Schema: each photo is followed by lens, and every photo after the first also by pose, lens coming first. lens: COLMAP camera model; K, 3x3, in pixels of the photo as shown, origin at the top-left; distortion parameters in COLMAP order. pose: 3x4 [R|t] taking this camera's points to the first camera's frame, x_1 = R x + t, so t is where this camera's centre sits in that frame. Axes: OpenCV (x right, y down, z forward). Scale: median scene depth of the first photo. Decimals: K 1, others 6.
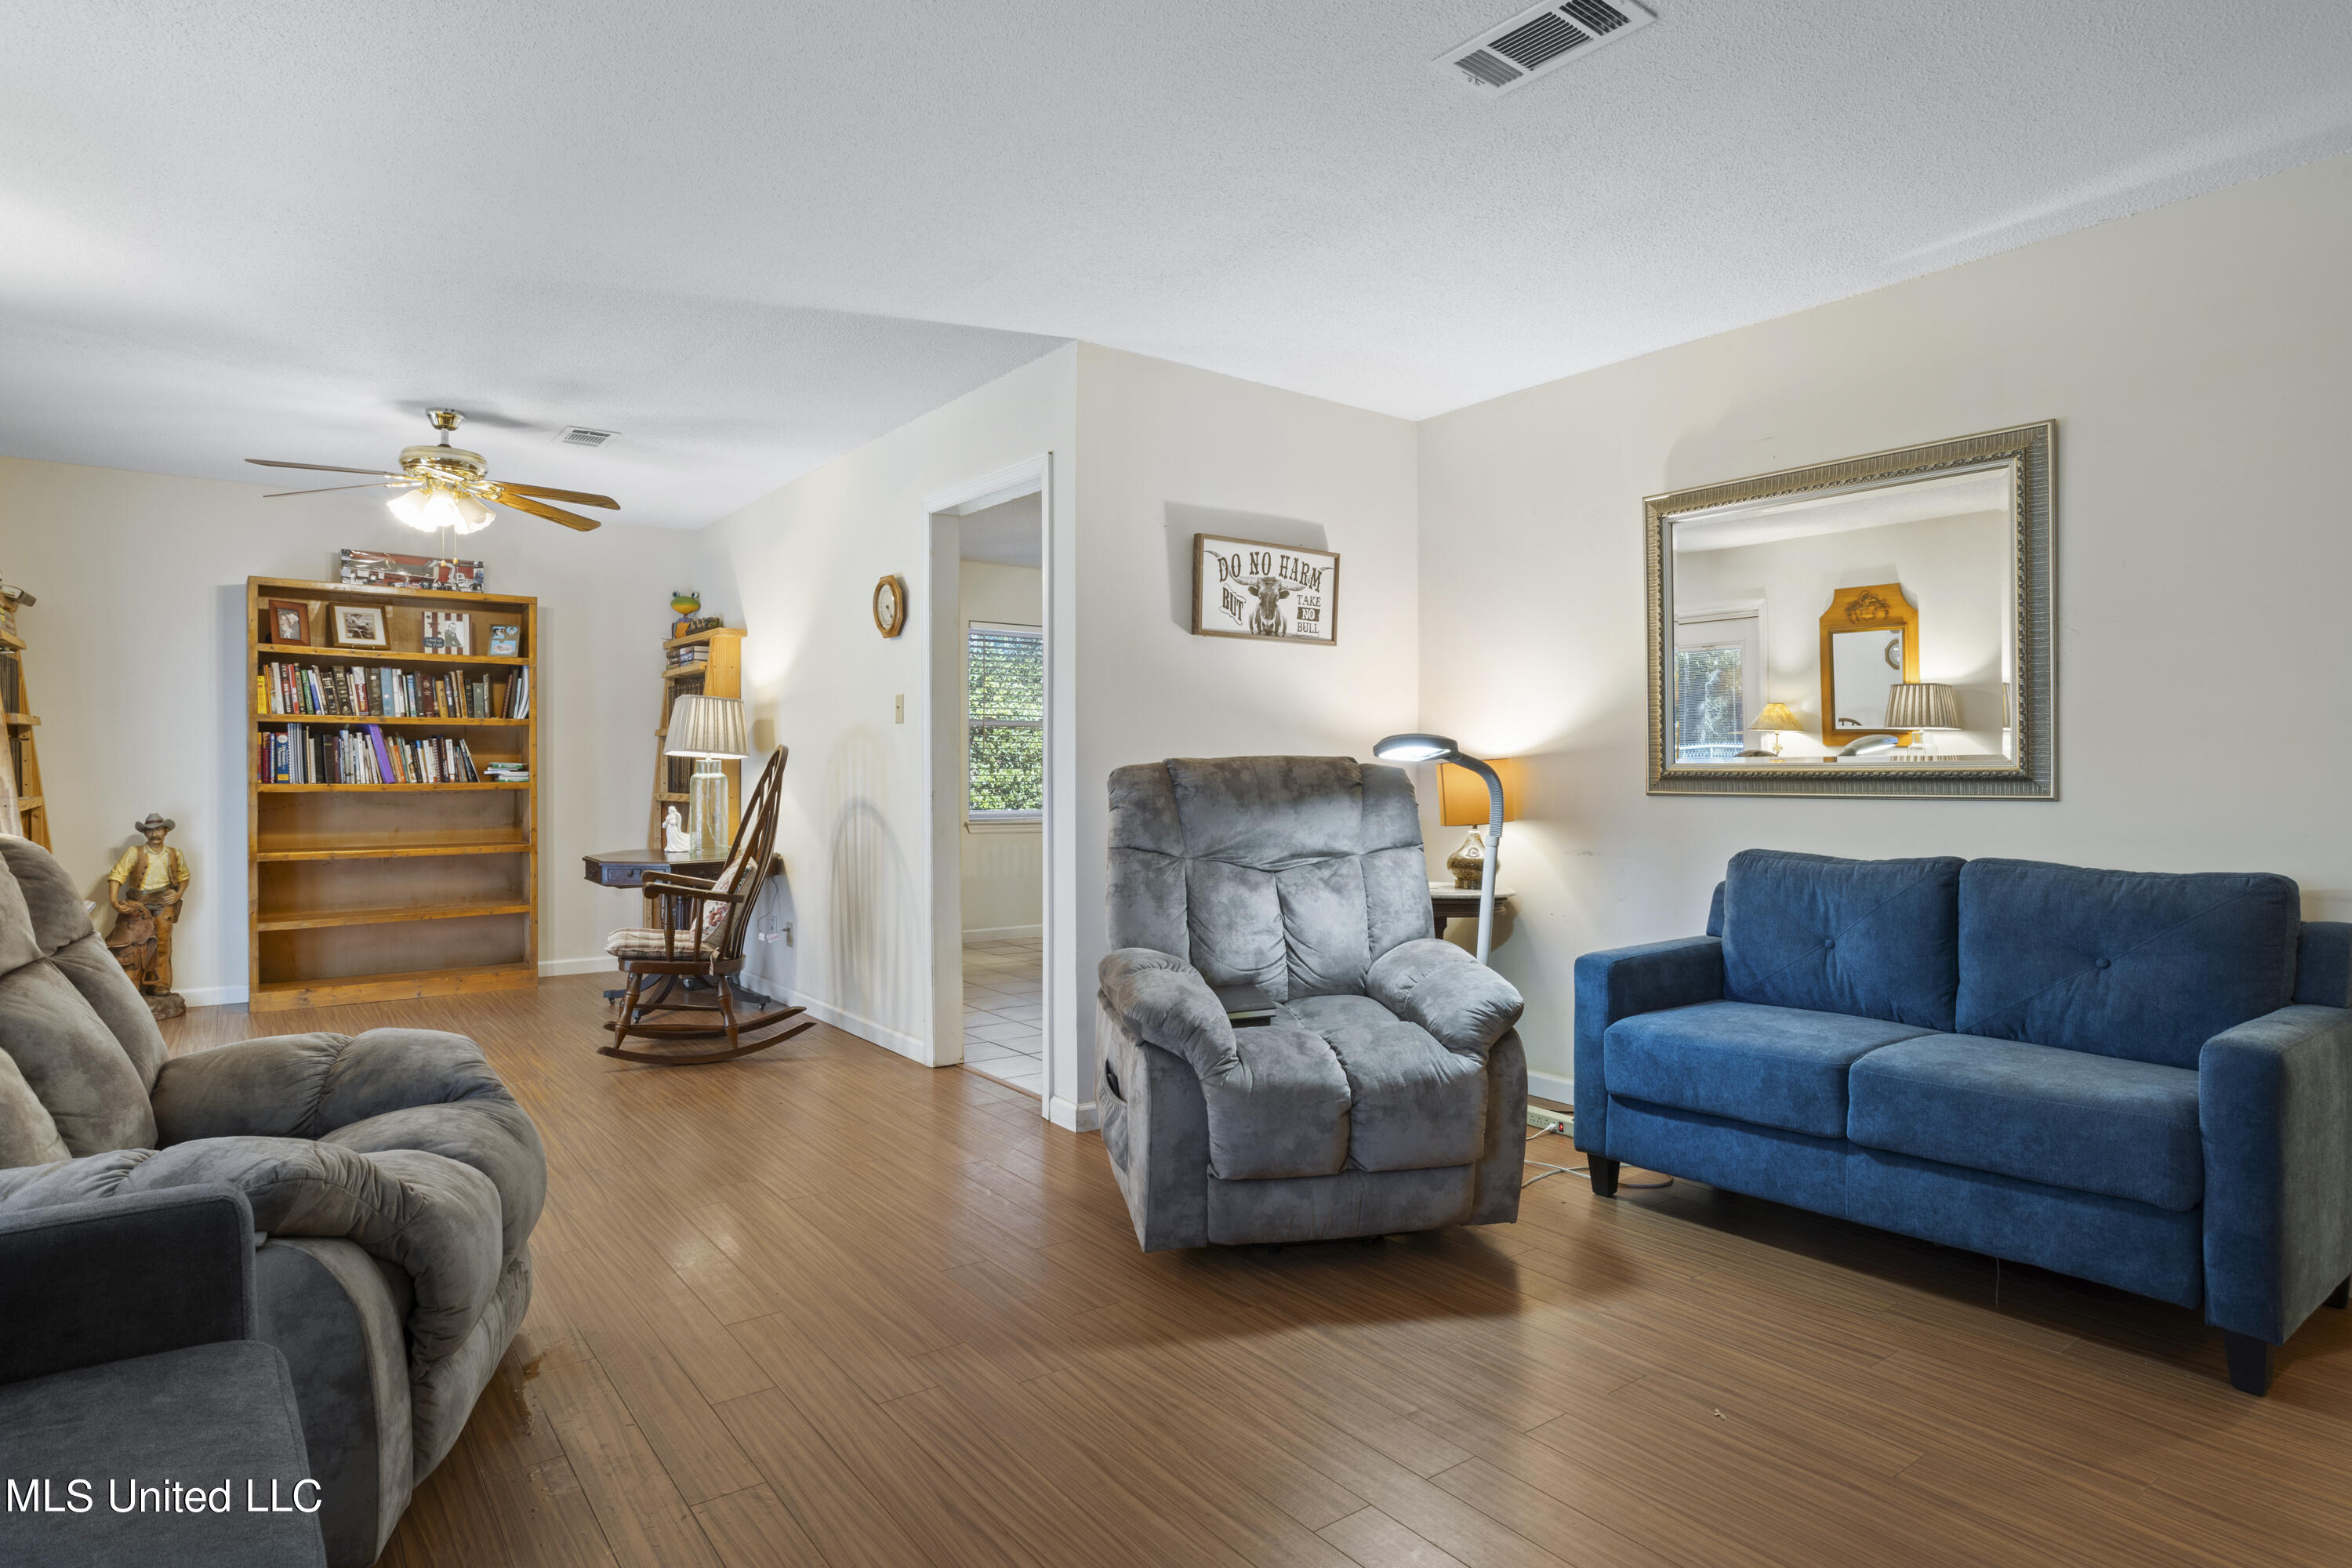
lens RADIAL K [[1293.9, 0, 1179.4], [0, 1293.9, 779.7], [0, 0, 1]] dist [-0.057551, 0.037498]
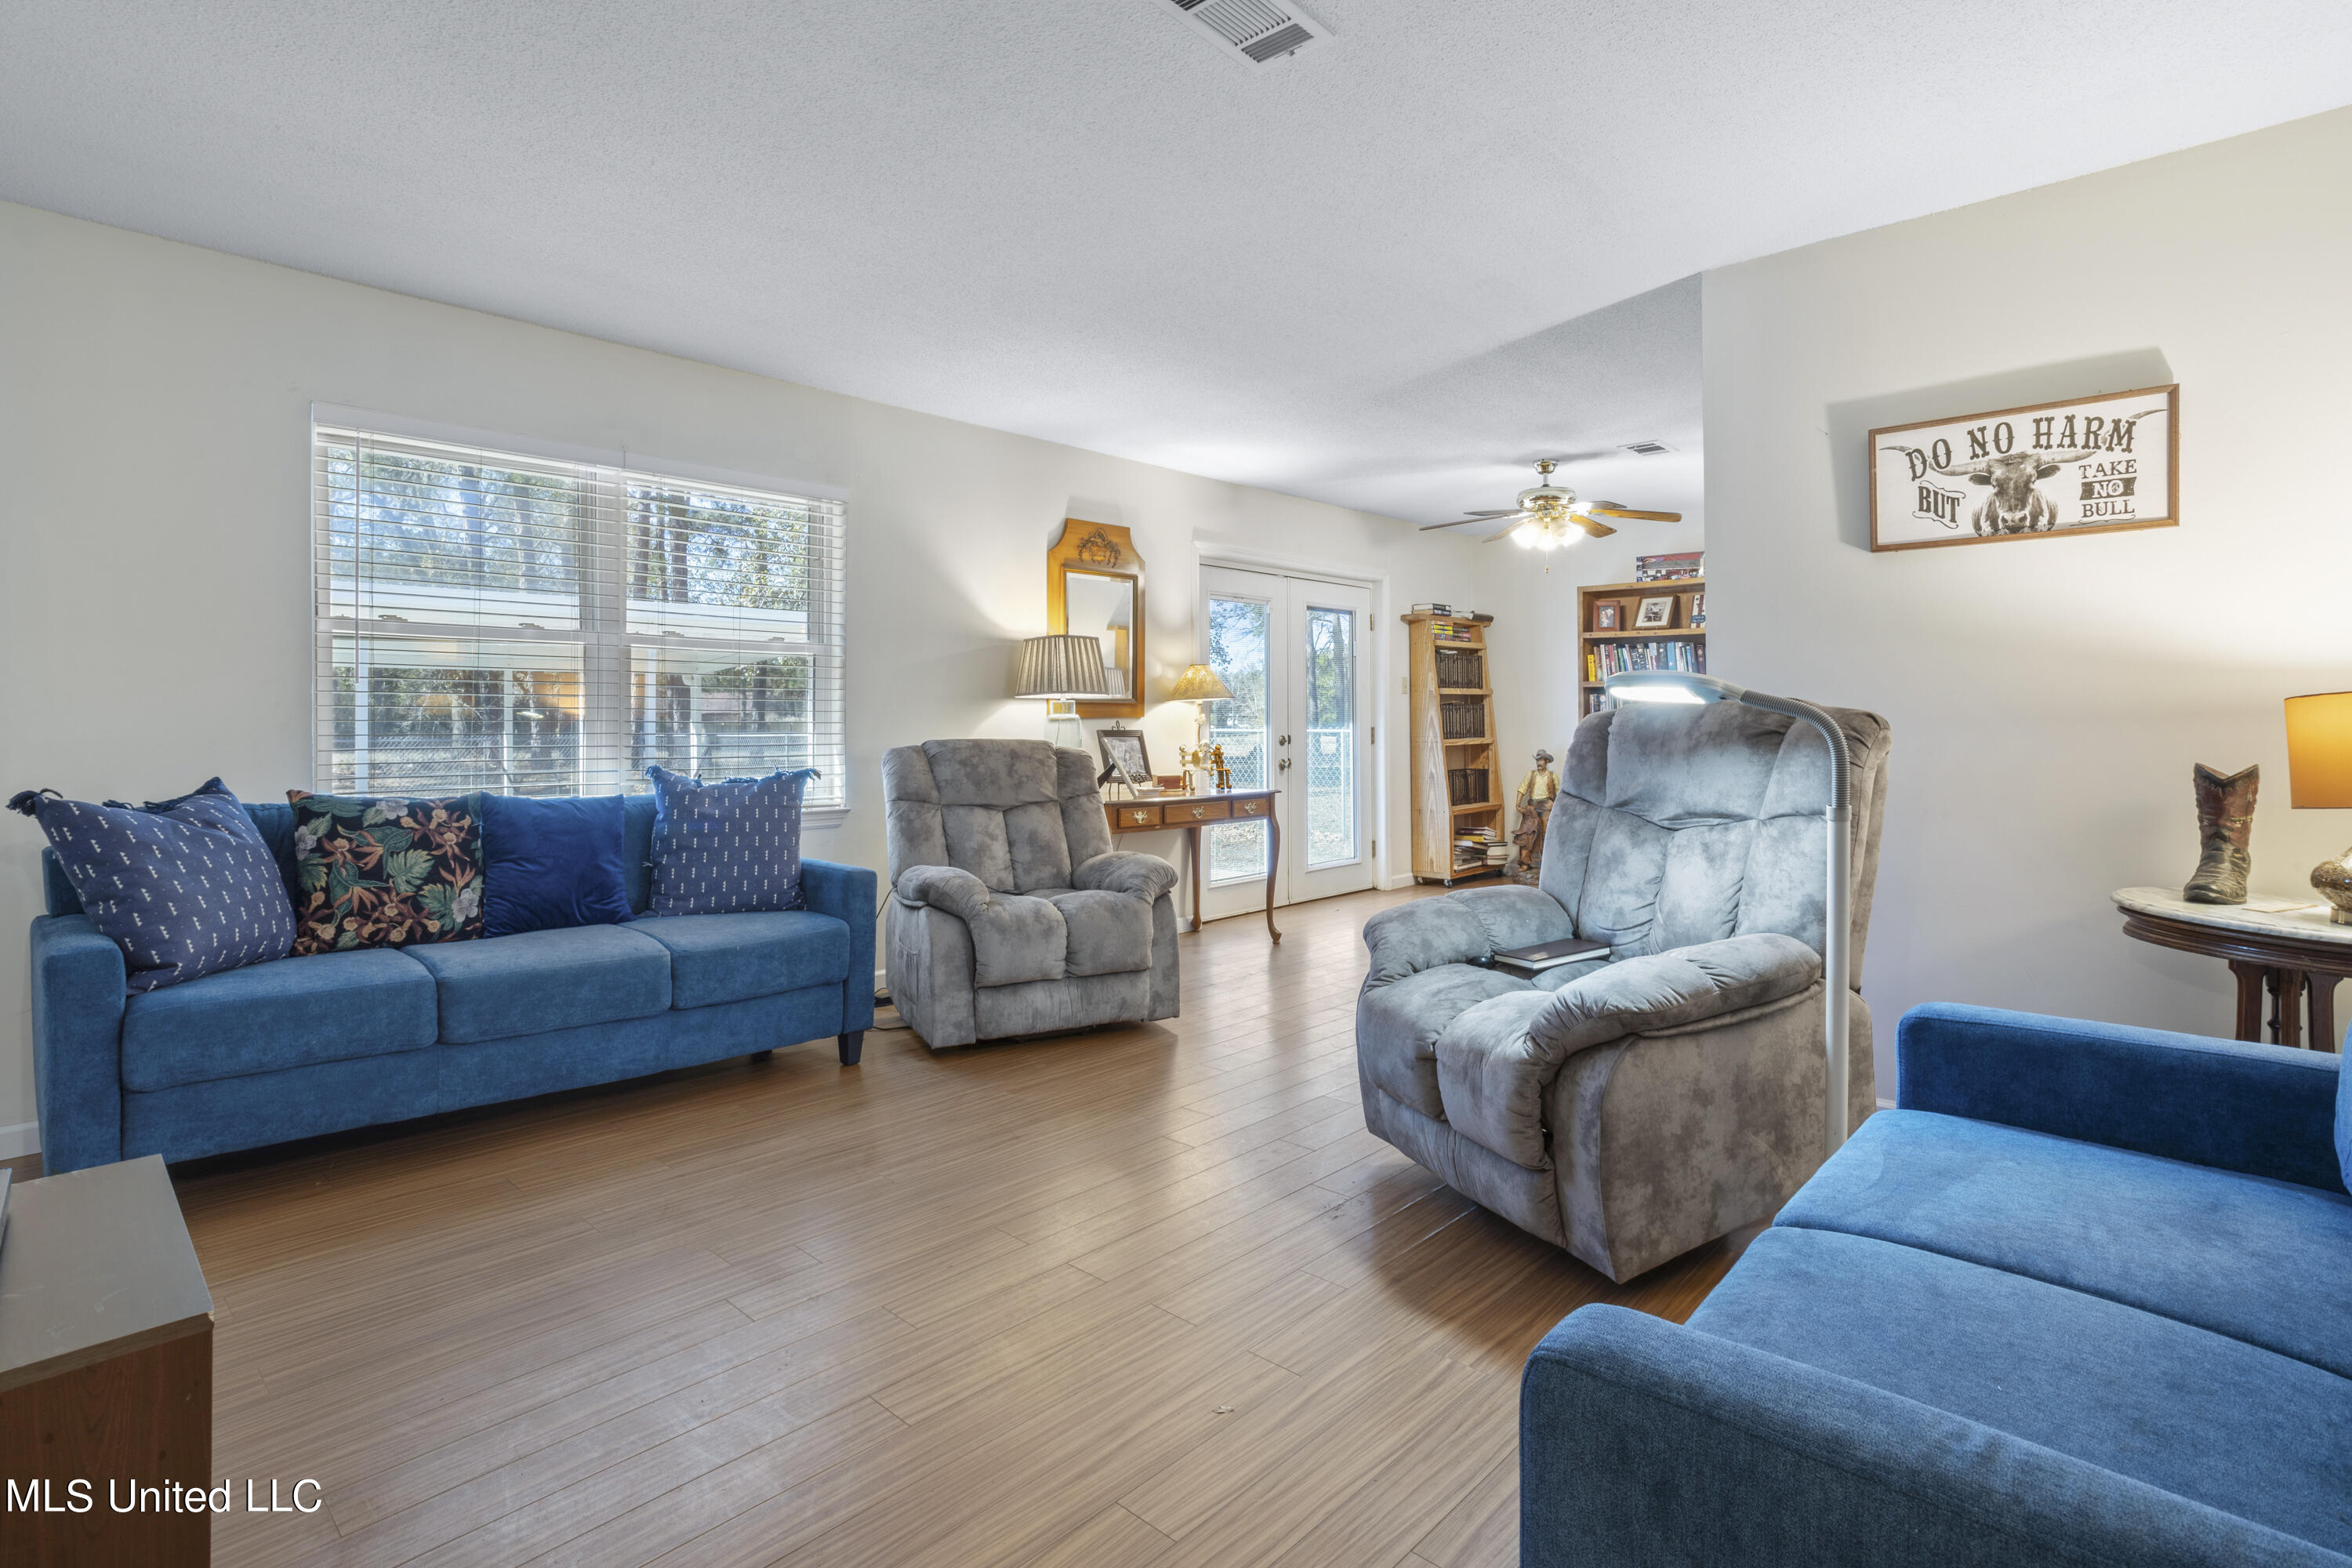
lens RADIAL K [[1159.4, 0, 1177.2], [0, 1159.4, 728.9], [0, 0, 1]] dist [-0.003396, 0.000081]
pose [[0.179680, 0.002993, -0.983721, 0.461325], [-0.005013, 0.999985, 0.002127, 0.000728], [0.983712, 0.004549, 0.179692, 0.299872]]
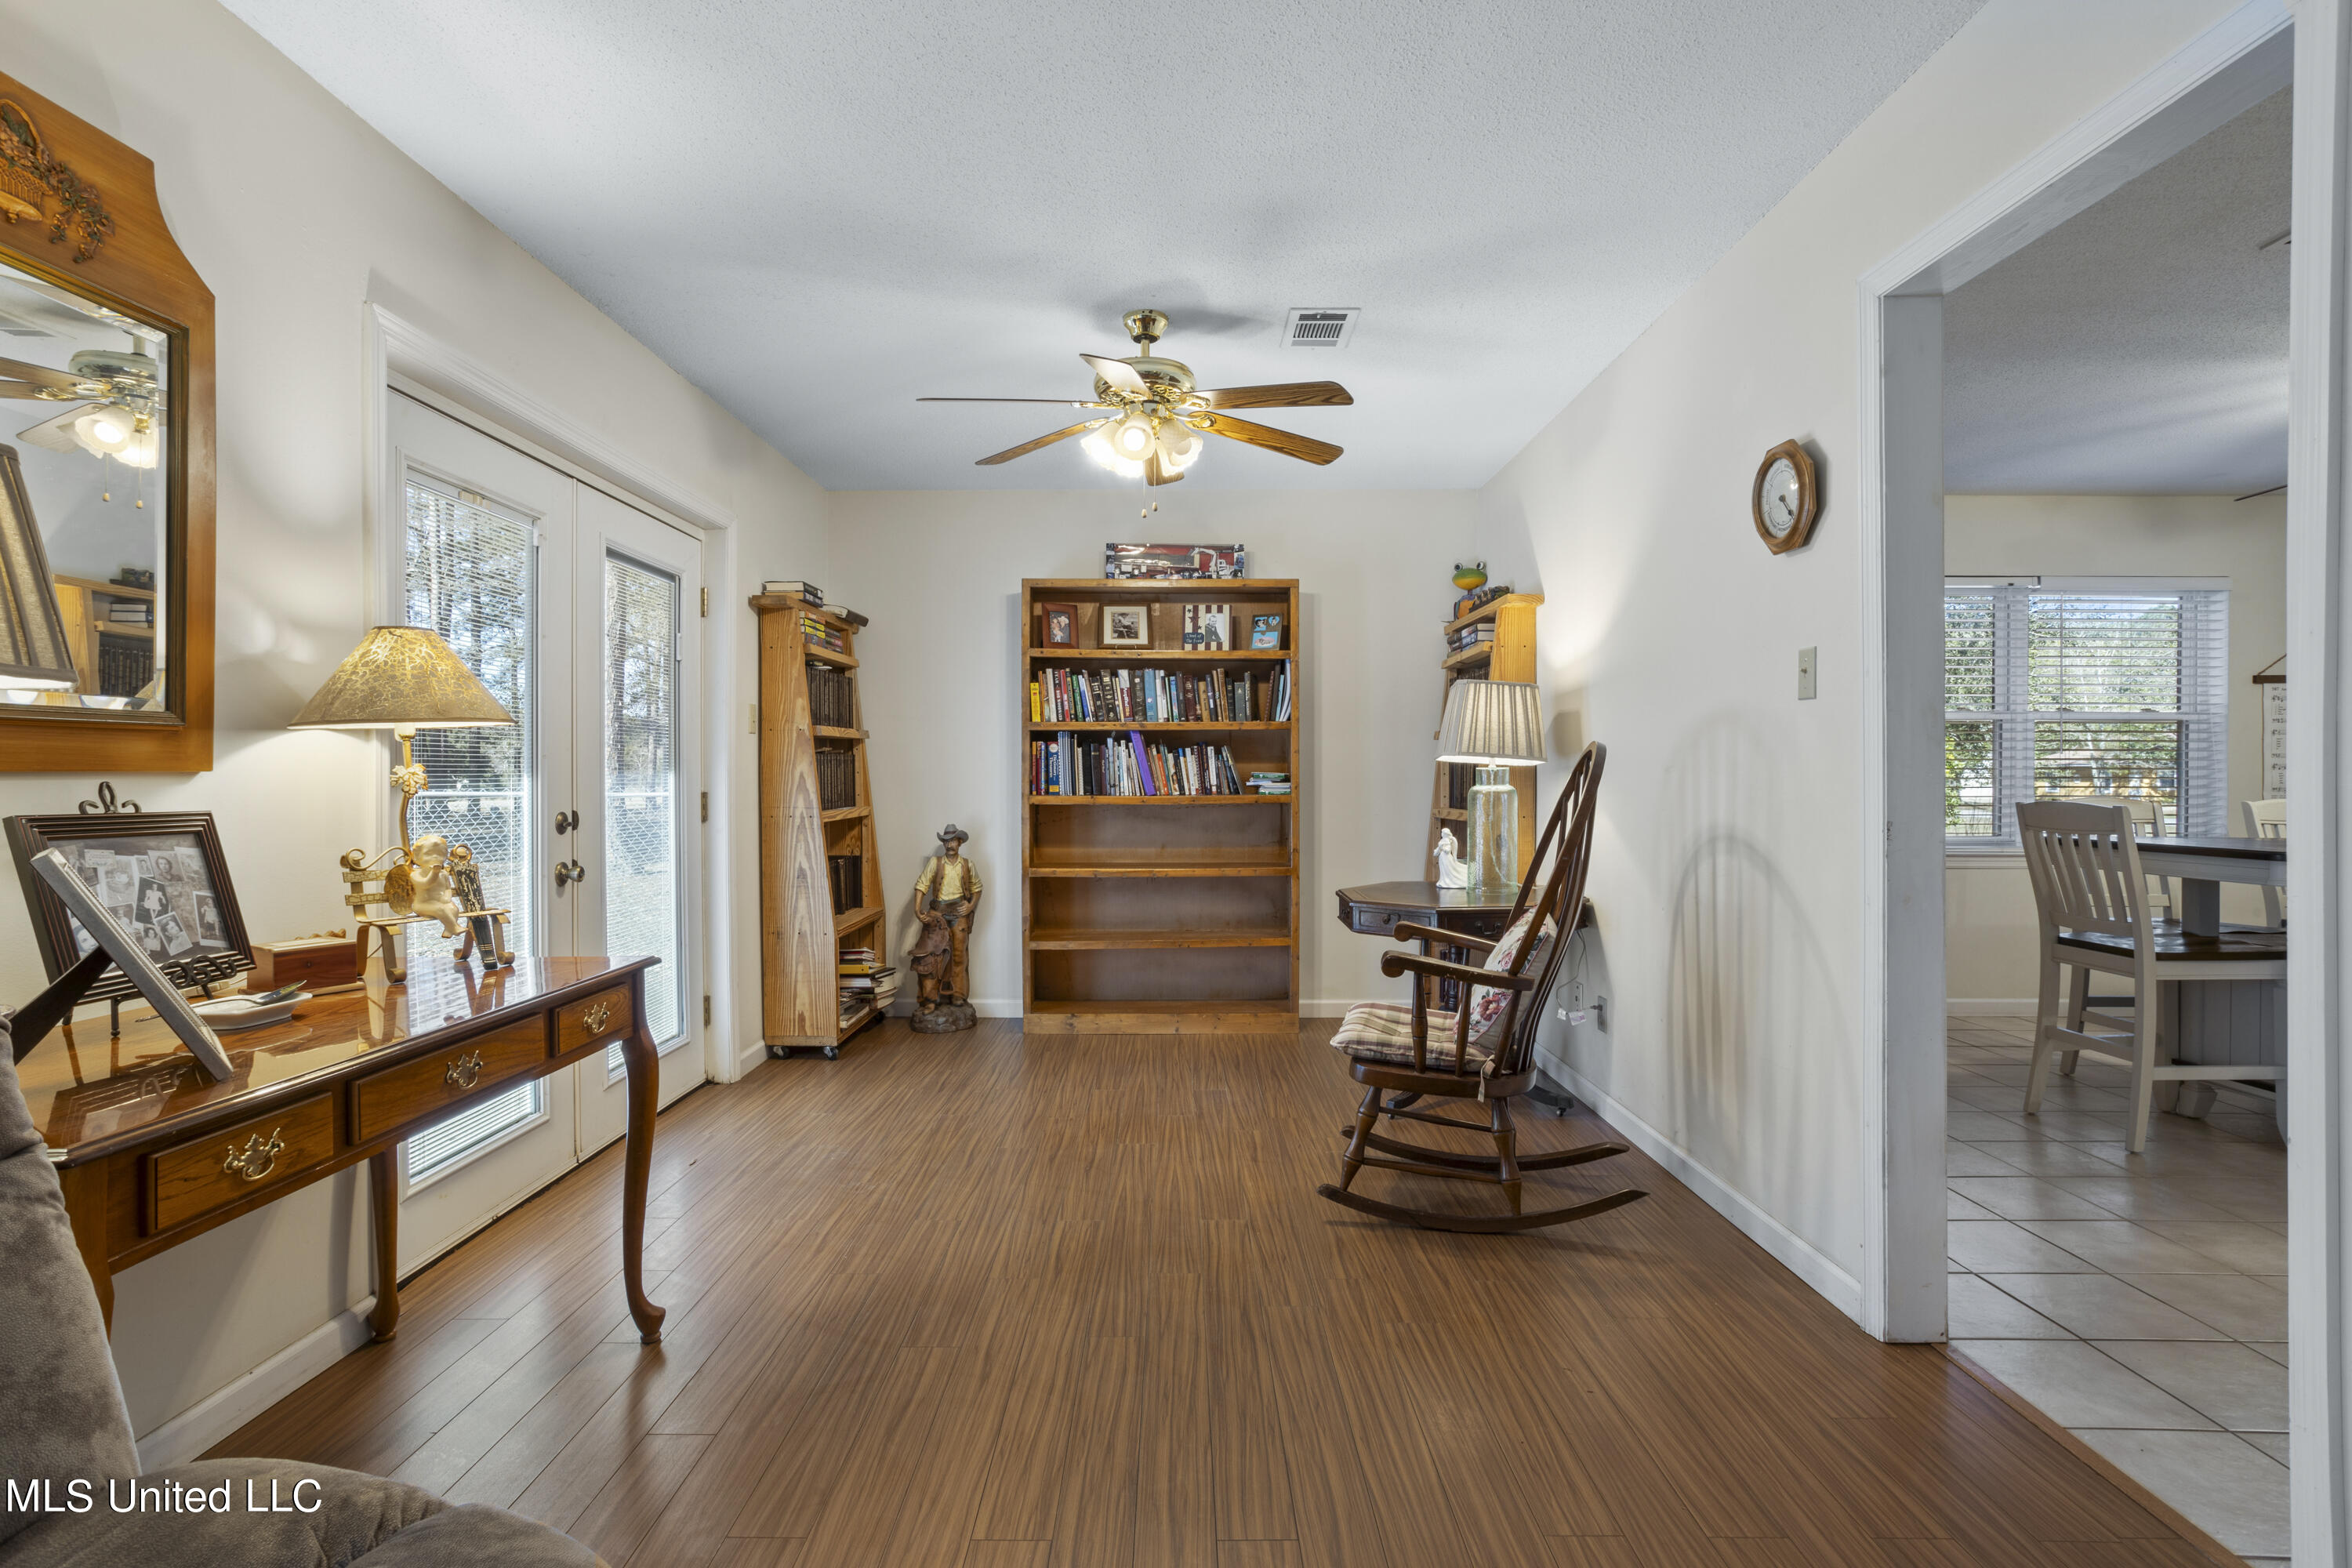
lens RADIAL K [[1147.6, 0, 1176.0], [0, 1147.6, 784.0], [0, 0, 1]] dist [-0.047262, 0.033699]
pose [[0.800181, 0.001092, -0.599758, -0.115497], [-0.003051, 0.999993, -0.002251, -0.003582], [0.599751, 0.003631, 0.800178, 0.359586]]
